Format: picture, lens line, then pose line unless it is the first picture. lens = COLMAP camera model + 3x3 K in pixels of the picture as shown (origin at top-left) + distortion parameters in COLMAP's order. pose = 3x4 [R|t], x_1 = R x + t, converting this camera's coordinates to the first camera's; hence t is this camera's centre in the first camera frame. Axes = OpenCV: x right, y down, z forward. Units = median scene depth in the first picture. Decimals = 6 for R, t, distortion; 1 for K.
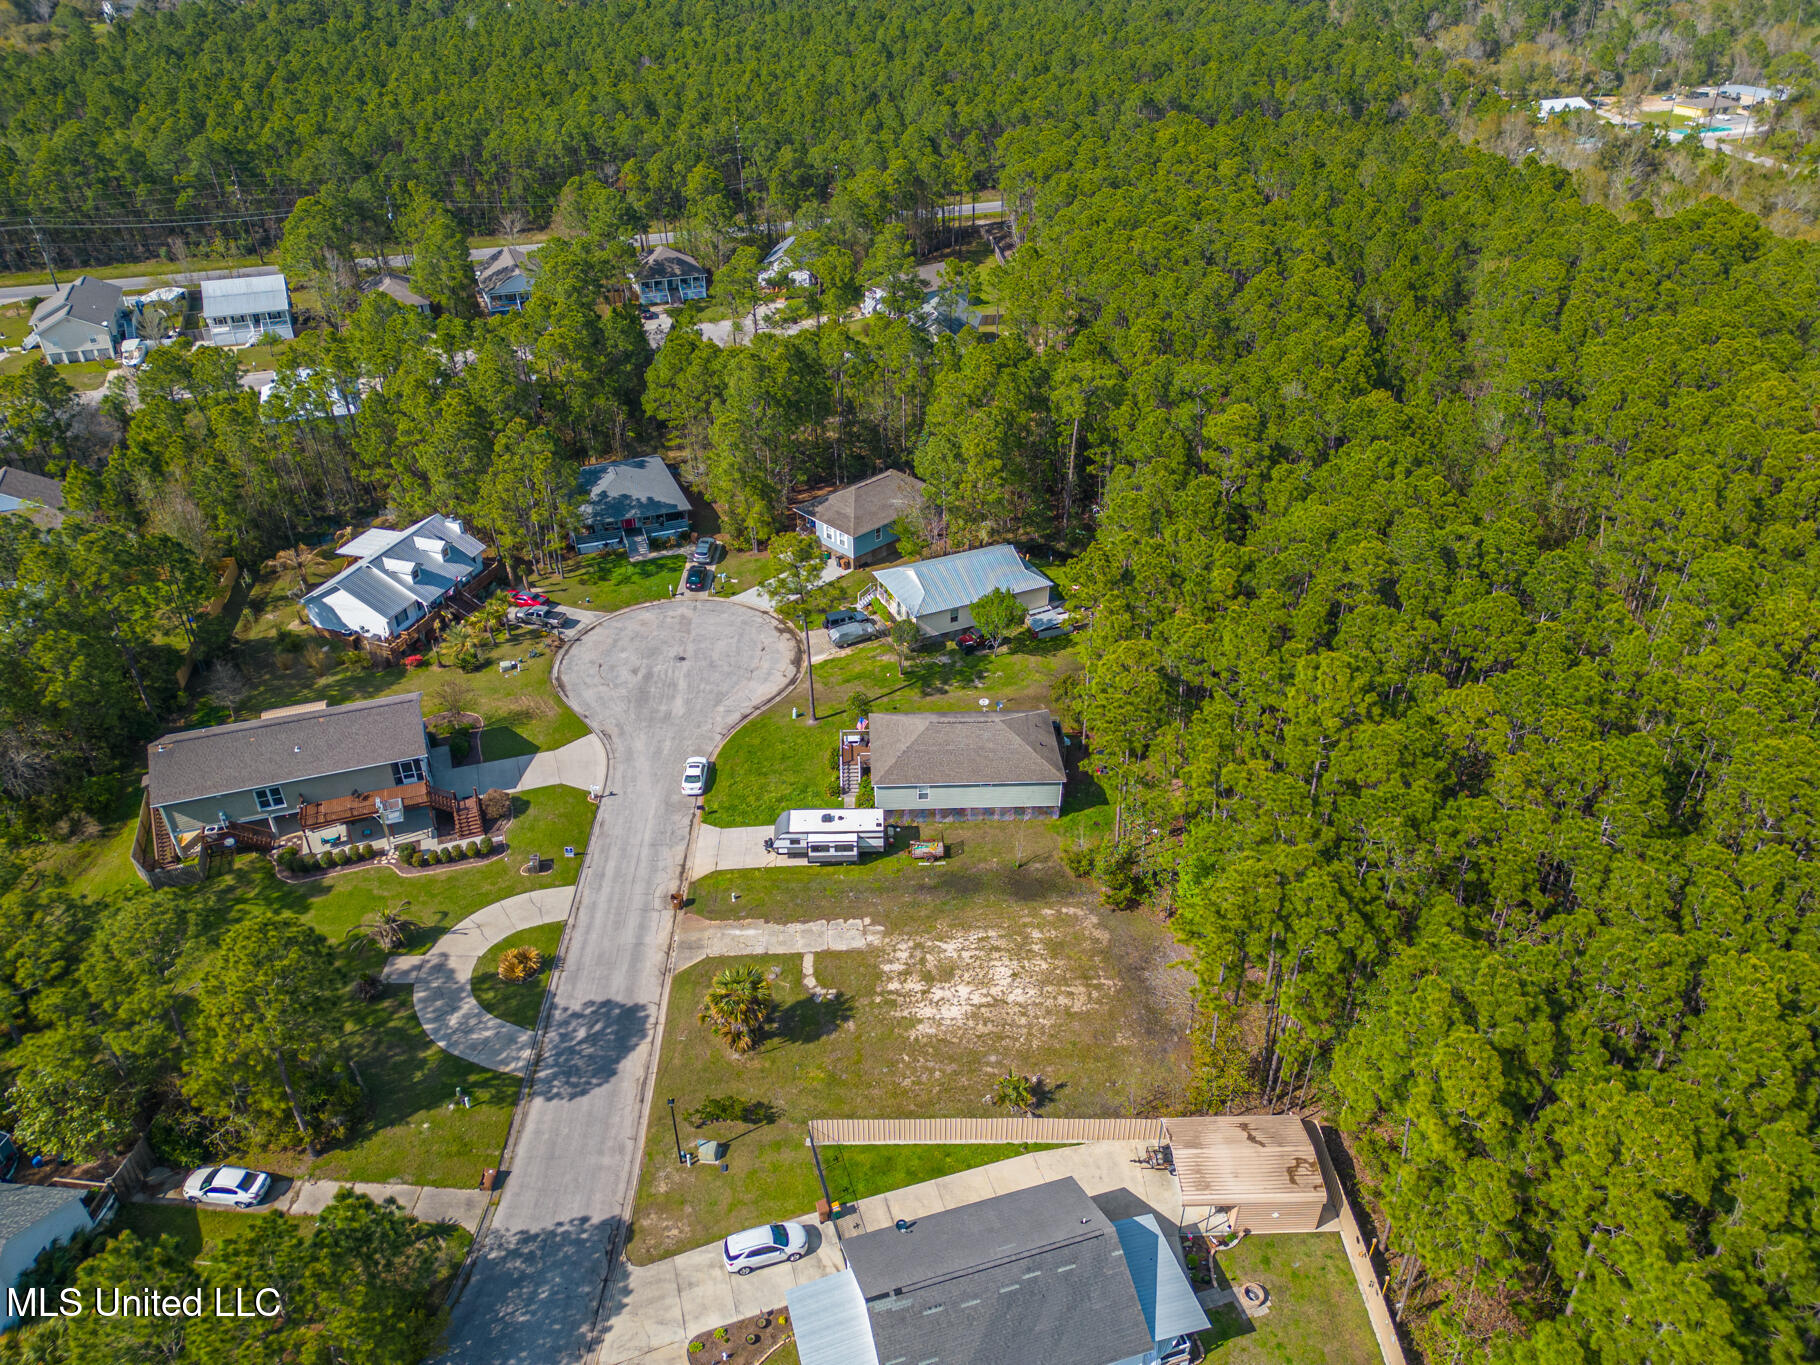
lens RADIAL K [[1276.2, 0, 910.0], [0, 1276.2, 682.5], [0, 0, 1]] dist [0.090826, -0.091064]
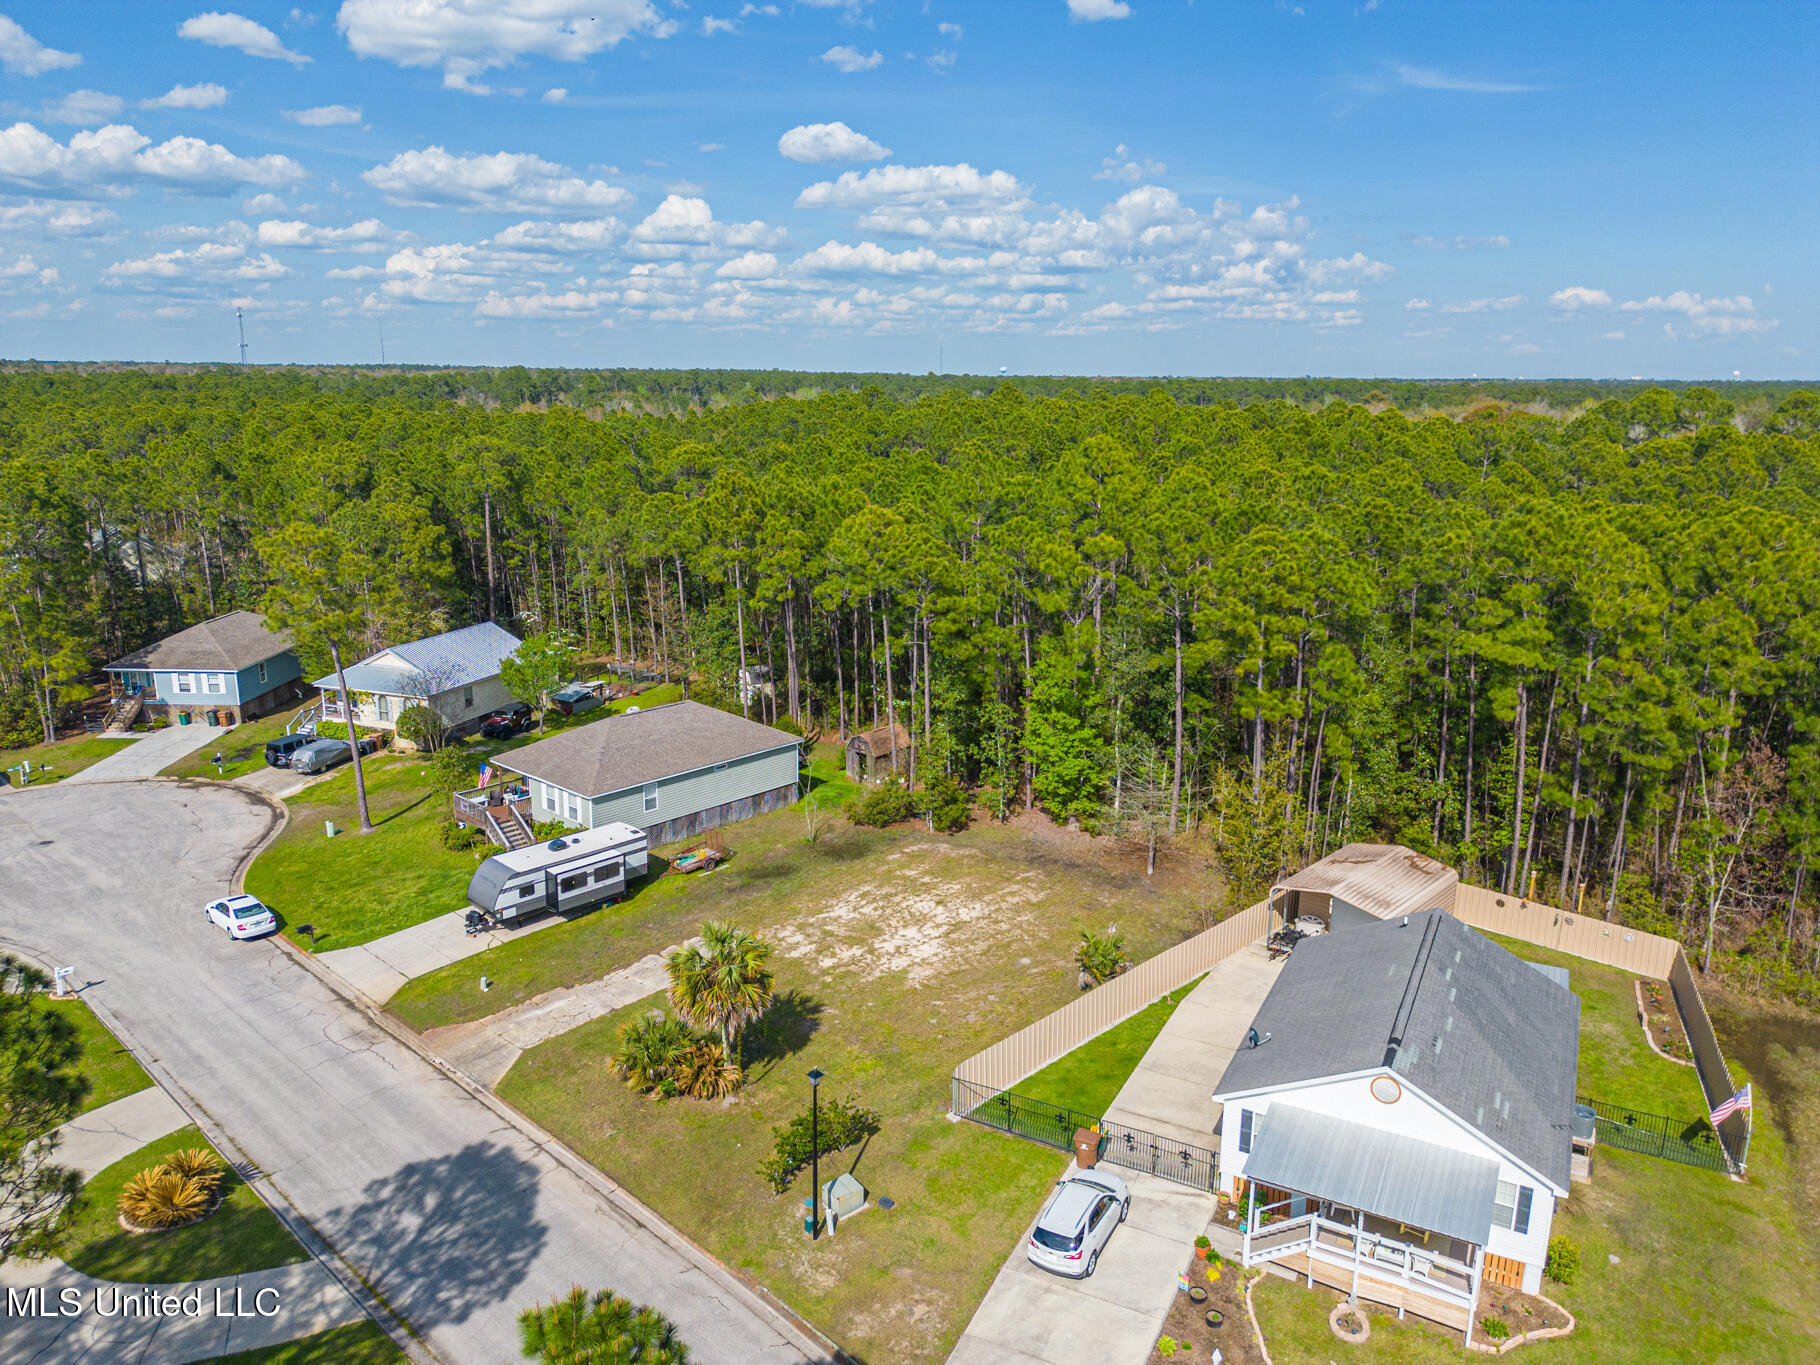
lens RADIAL K [[1276.2, 0, 910.0], [0, 1276.2, 682.5], [0, 0, 1]] dist [0.090826, -0.091064]
pose [[0.710244, -0.162967, 0.684832, -0.410511], [0.382199, 0.906235, -0.180728, 0.241111], [-0.591166, 0.390103, 0.705934, 0.451714]]
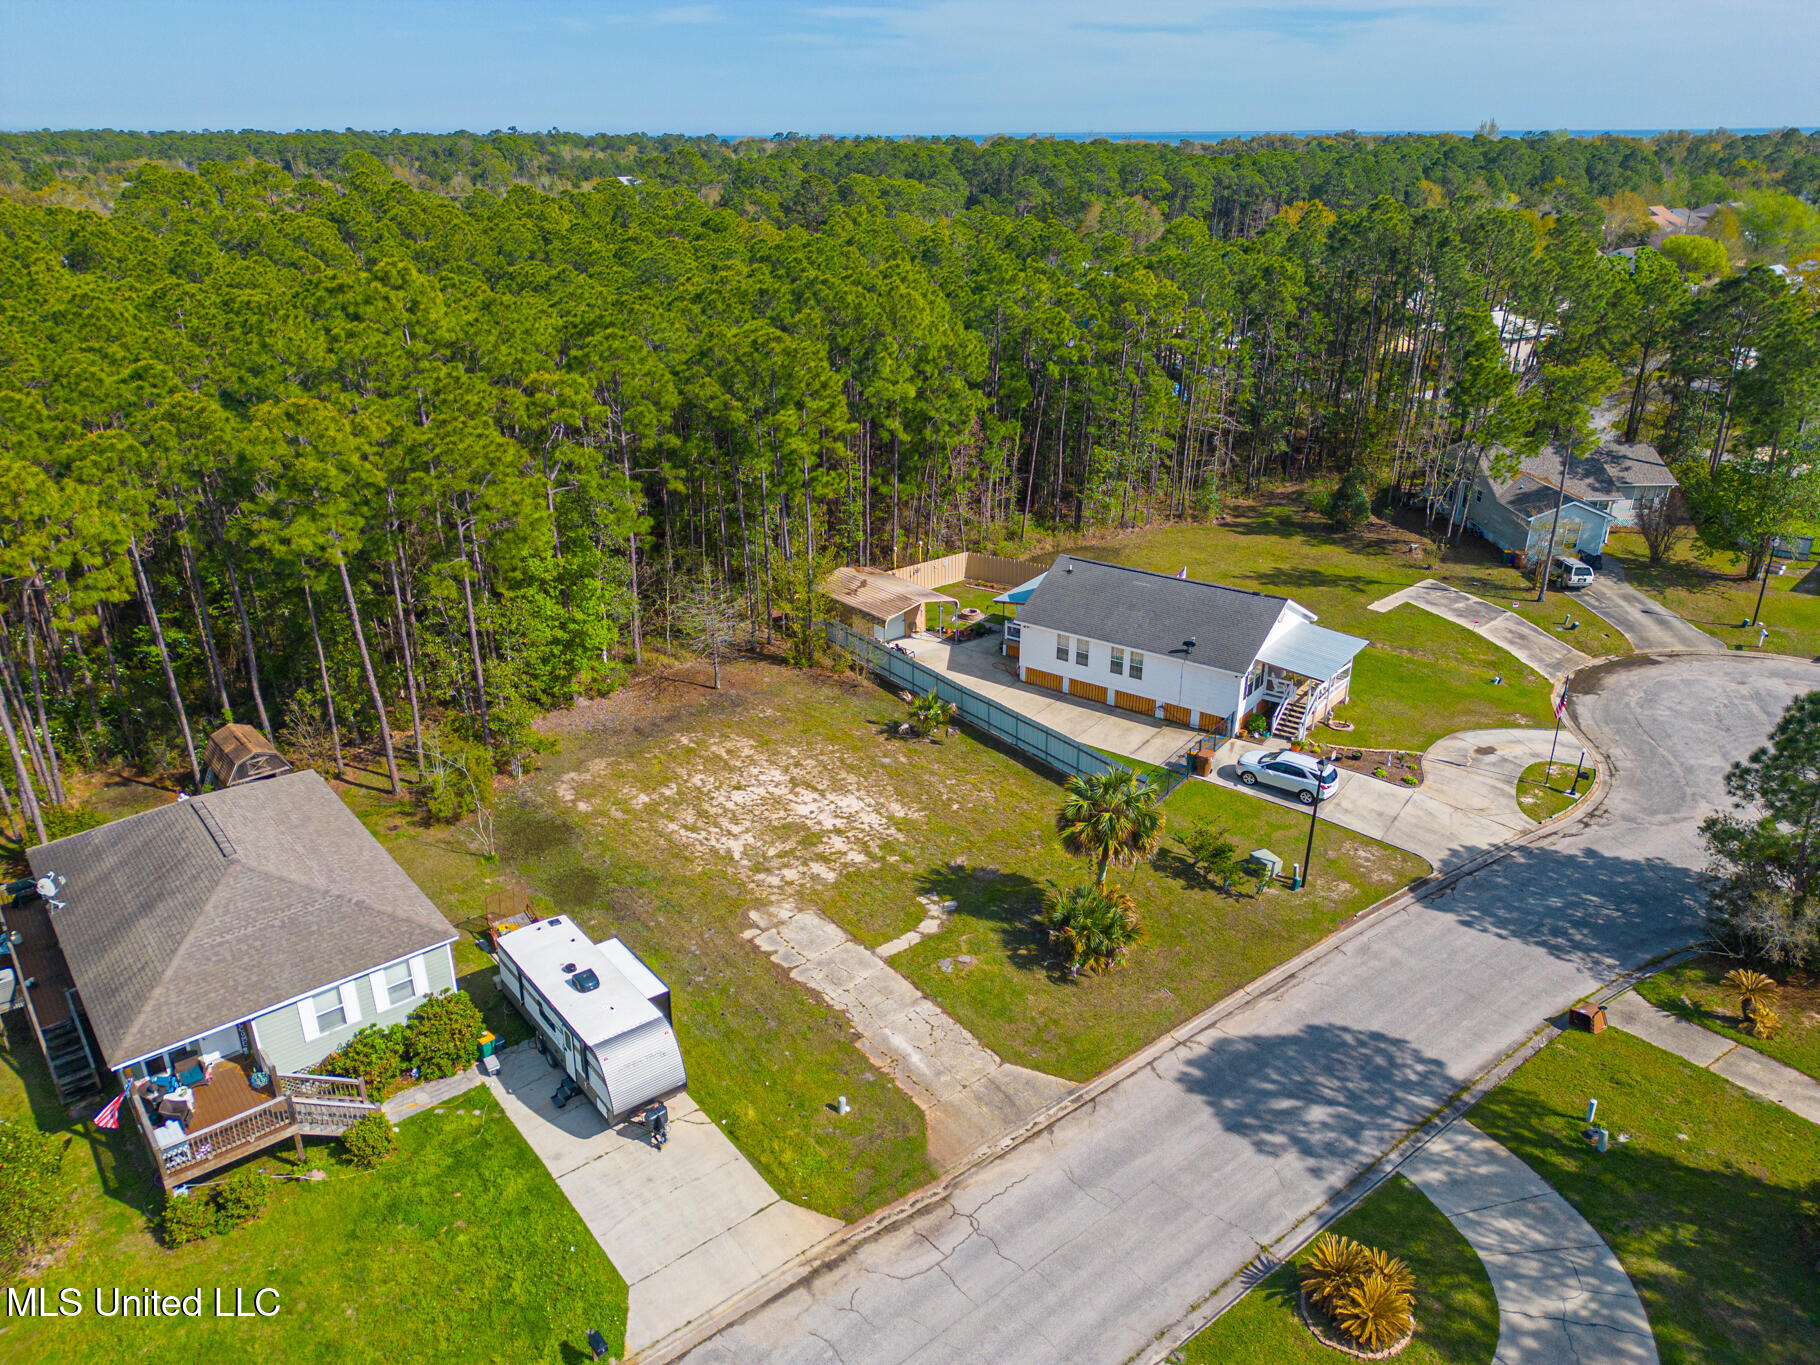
lens RADIAL K [[1276.2, 0, 910.0], [0, 1276.2, 682.5], [0, 0, 1]] dist [0.090826, -0.091064]
pose [[-0.600245, -0.314769, 0.735273, -0.452986], [0.442479, 0.635120, 0.633115, -0.194261], [-0.666271, 0.705367, -0.241949, 1.070431]]
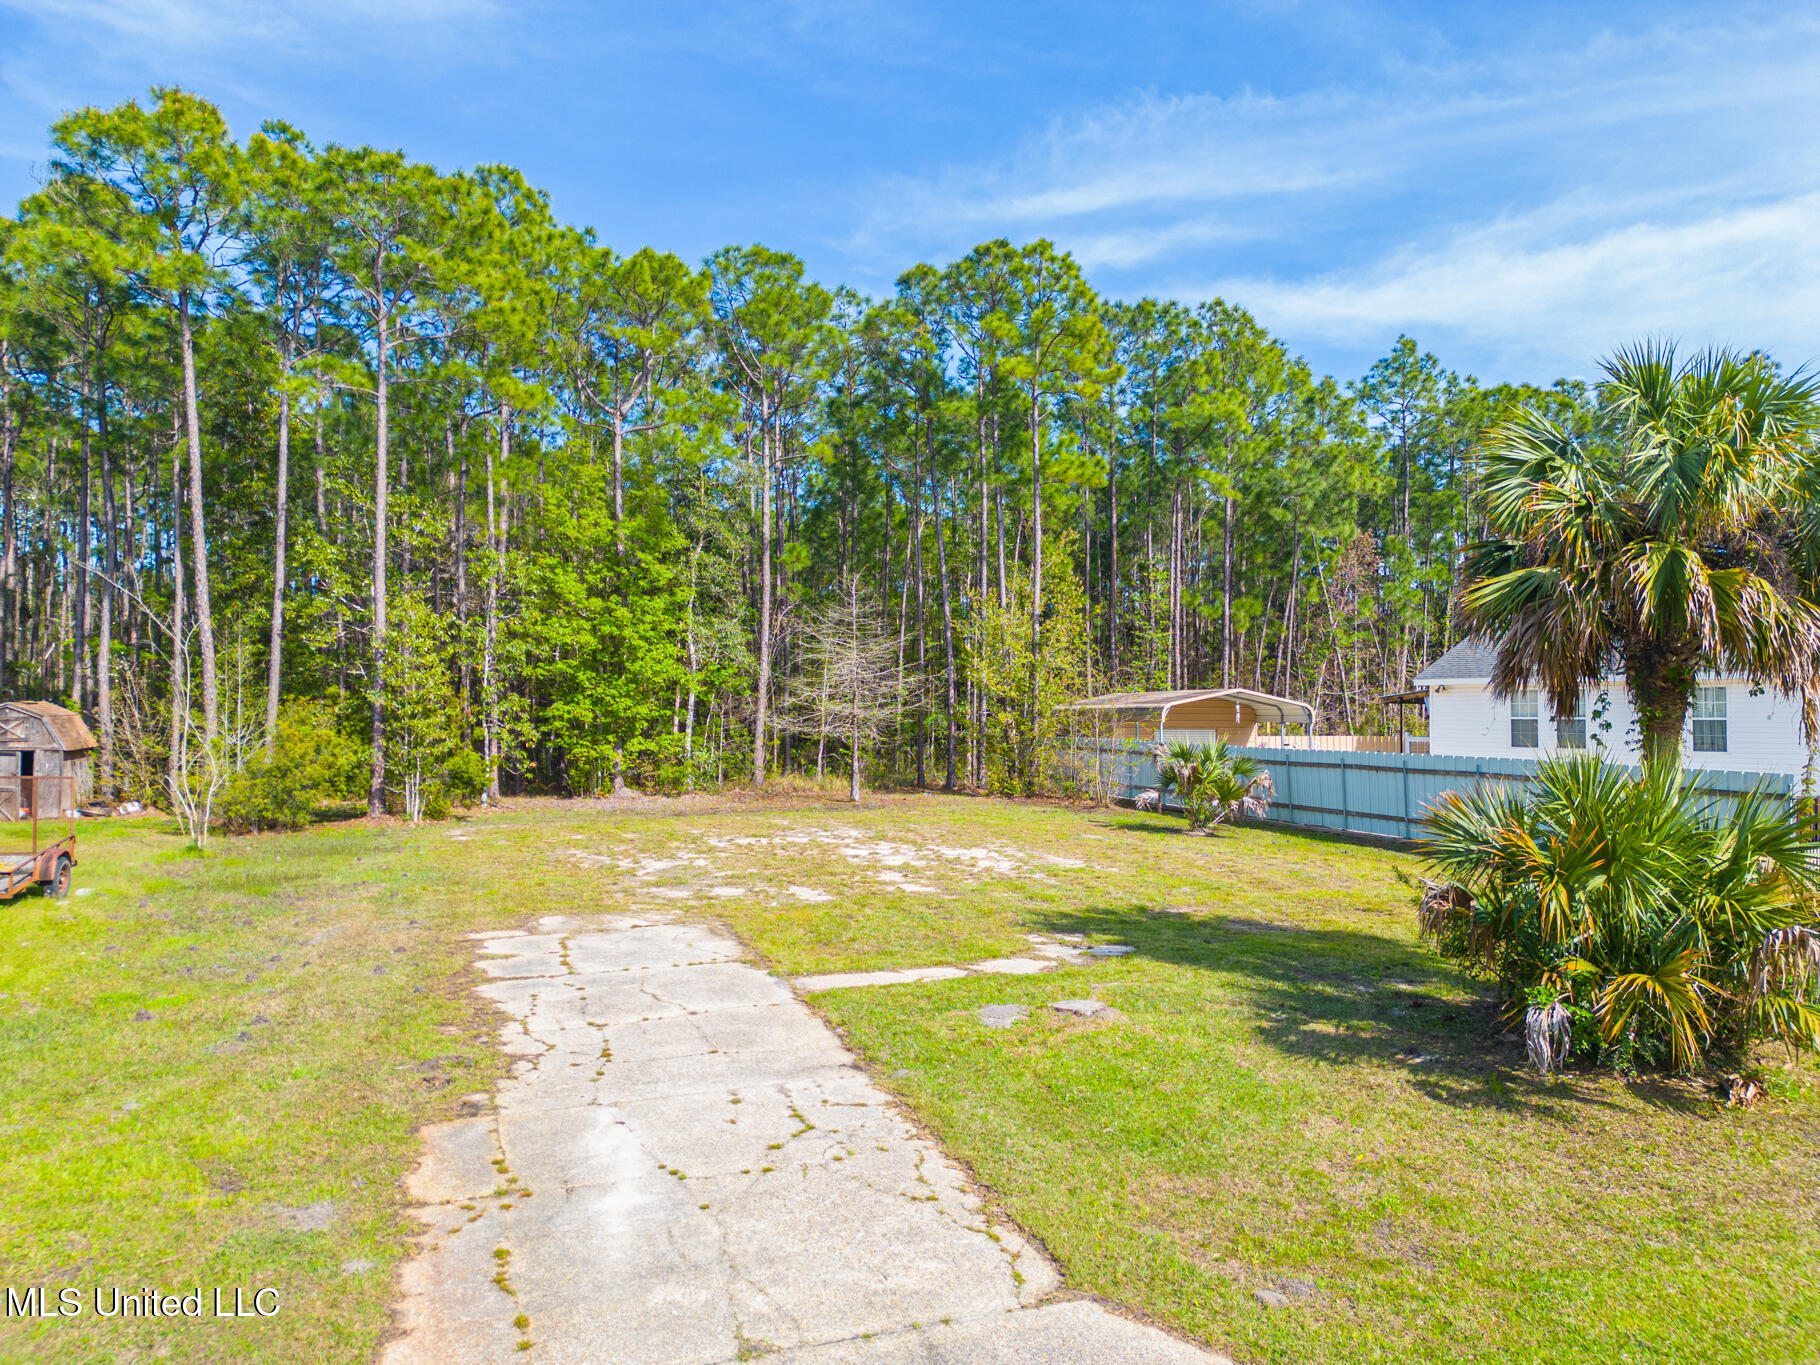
lens RADIAL K [[1276.2, 0, 910.0], [0, 1276.2, 682.5], [0, 0, 1]] dist [0.090826, -0.091064]
pose [[-0.291225, 0.022969, 0.956379, -0.237527], [0.522018, 0.841574, 0.138747, 0.171688], [-0.801676, 0.539654, -0.257078, 1.038617]]
